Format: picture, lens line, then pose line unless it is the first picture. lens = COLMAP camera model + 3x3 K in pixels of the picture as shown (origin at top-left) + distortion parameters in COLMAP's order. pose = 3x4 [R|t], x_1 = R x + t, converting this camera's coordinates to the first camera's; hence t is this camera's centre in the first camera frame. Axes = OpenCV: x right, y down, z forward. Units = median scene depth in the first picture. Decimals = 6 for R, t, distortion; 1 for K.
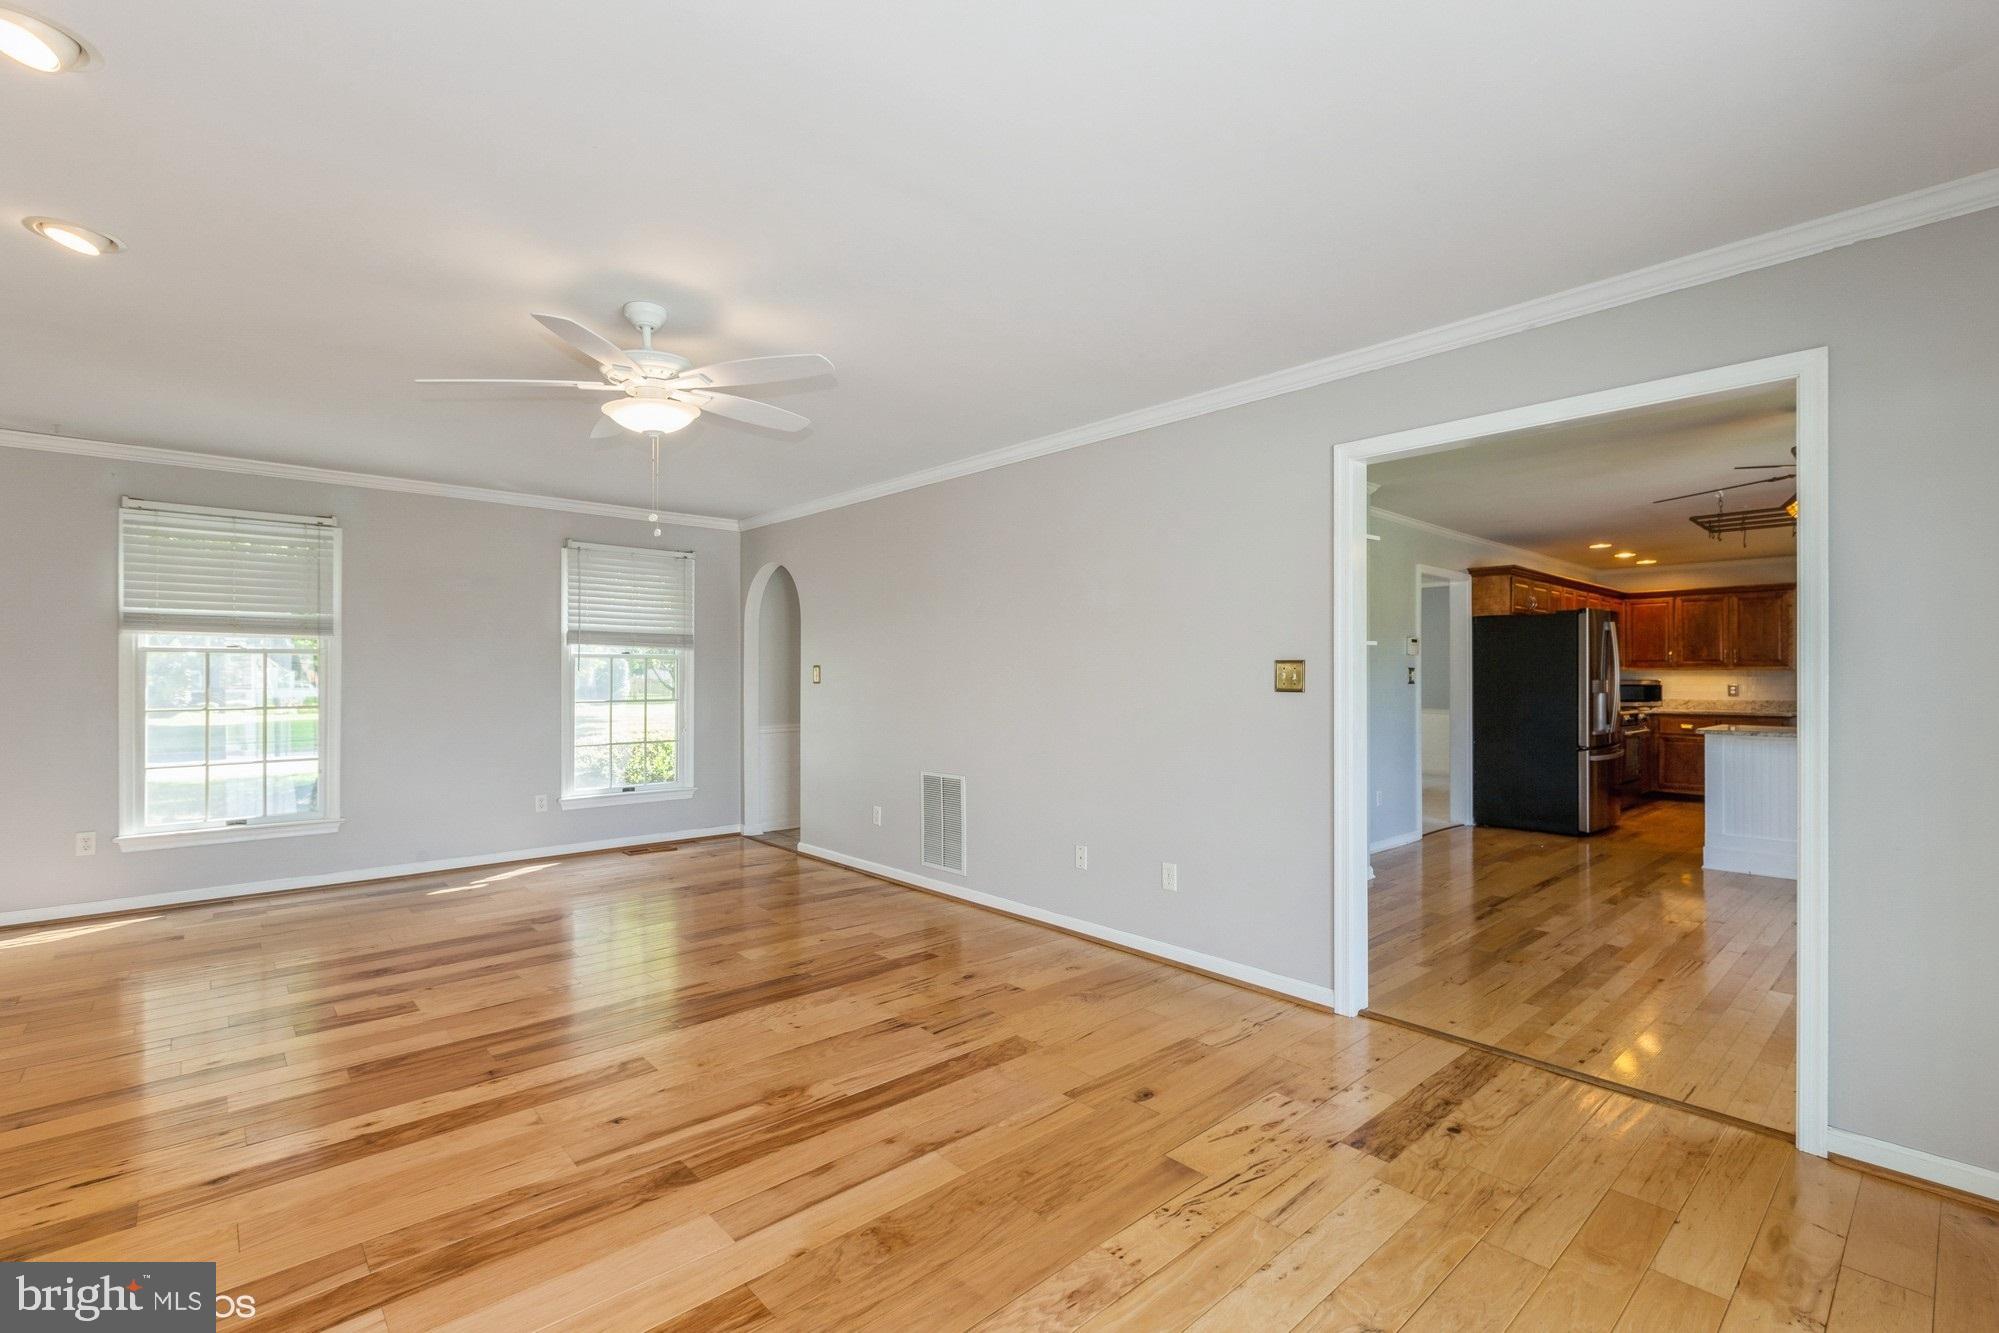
lens RADIAL K [[886.4, 0, 993.8], [0, 886.4, 669.0], [0, 0, 1]] dist [0.001769, -0.000830]
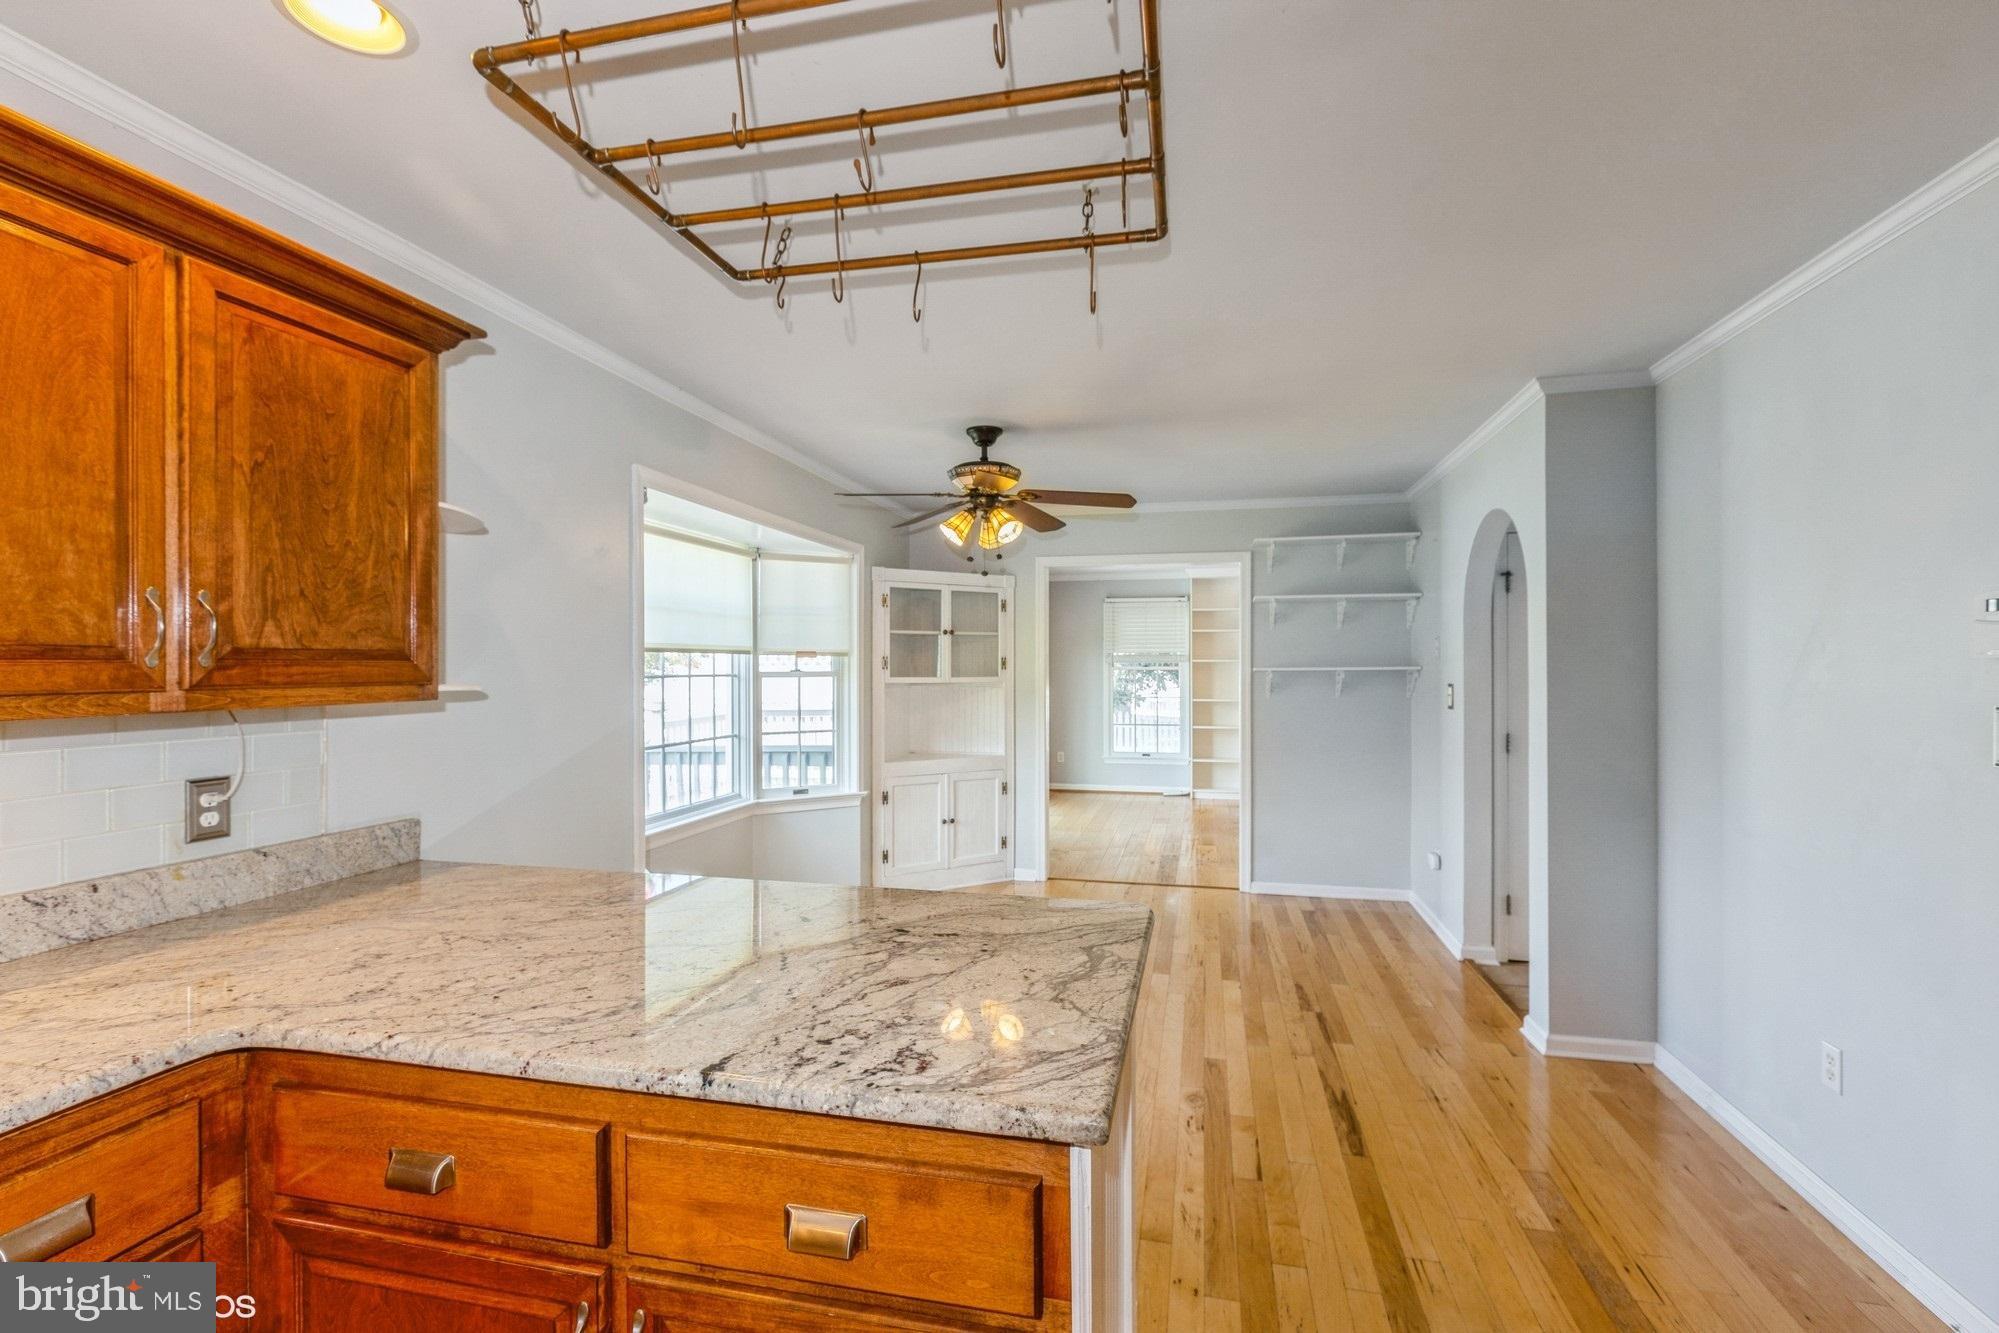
lens RADIAL K [[887.5, 0, 996.8], [0, 887.5, 671.3], [0, 0, 1]] dist [0.000228, 0.000098]
pose [[-0.819558, 0.001650, -0.572993, 1.522200], [0.003026, 0.999994, -0.001447, -0.020742], [0.572988, -0.002920, -0.819559, 1.838586]]
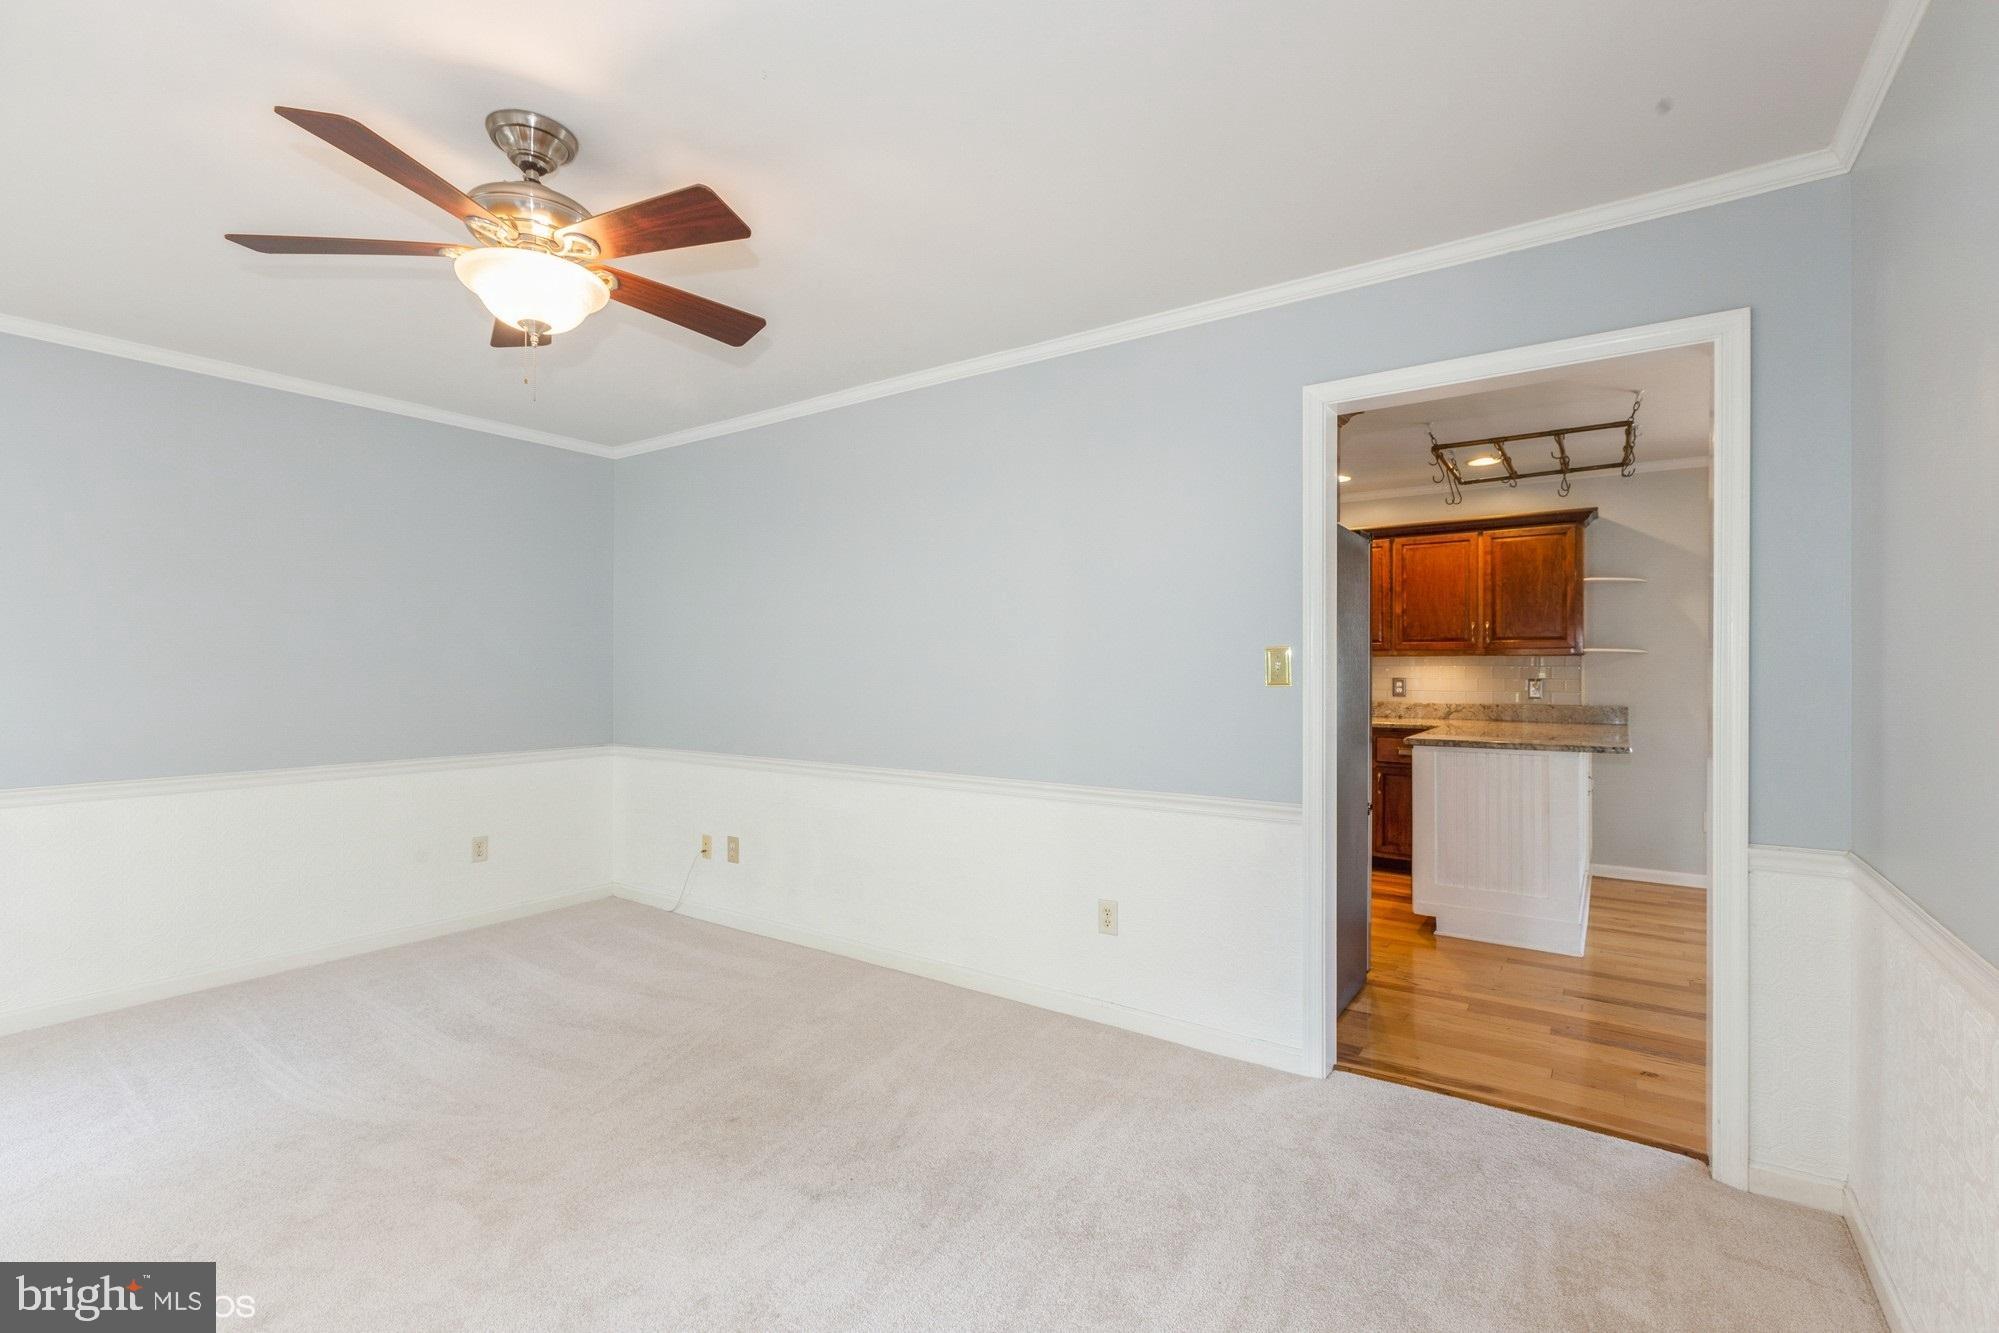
lens RADIAL K [[887.5, 0, 996.8], [0, 887.5, 671.3], [0, 0, 1]] dist [0.000228, 0.000098]
pose [[-0.220950, -0.007087, 0.975259, 0.381740], [-0.008141, 0.999952, 0.005422, 0.019535], [-0.975251, -0.006742, -0.220997, 2.392594]]
